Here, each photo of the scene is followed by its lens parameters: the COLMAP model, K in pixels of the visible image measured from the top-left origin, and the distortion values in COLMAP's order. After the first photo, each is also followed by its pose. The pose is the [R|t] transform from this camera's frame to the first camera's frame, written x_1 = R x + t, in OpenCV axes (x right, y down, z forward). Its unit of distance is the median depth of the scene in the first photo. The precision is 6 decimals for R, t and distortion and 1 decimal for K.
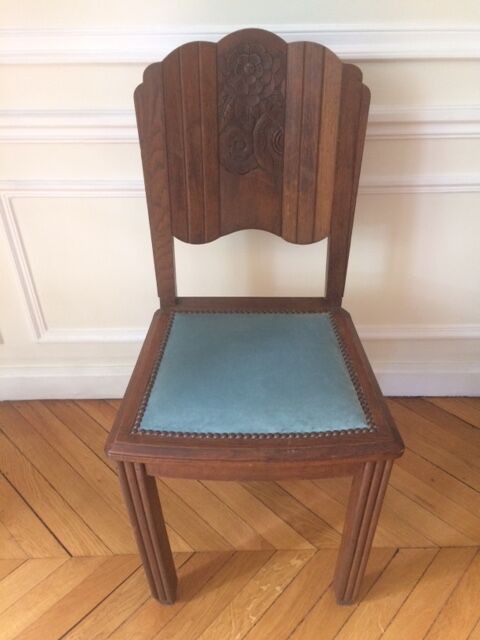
lens RADIAL K [[552.8, 0, 240.0], [0, 552.8, 320.0], [0, 0, 1]] dist [0.041668, -0.002245]
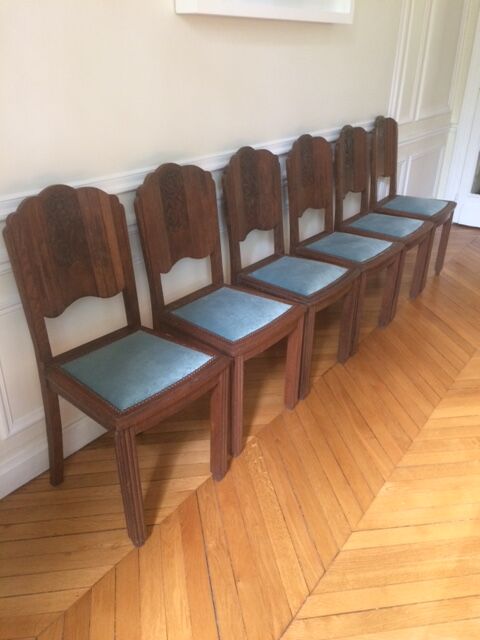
lens RADIAL K [[552.8, 0, 240.0], [0, 552.8, 320.0], [0, 0, 1]] dist [0.041668, -0.002245]
pose [[0.610506, -0.326312, 0.721666, -0.950902], [0.437731, 0.898388, 0.035913, 0.037944], [-0.660056, 0.293970, 0.691309, -0.417443]]
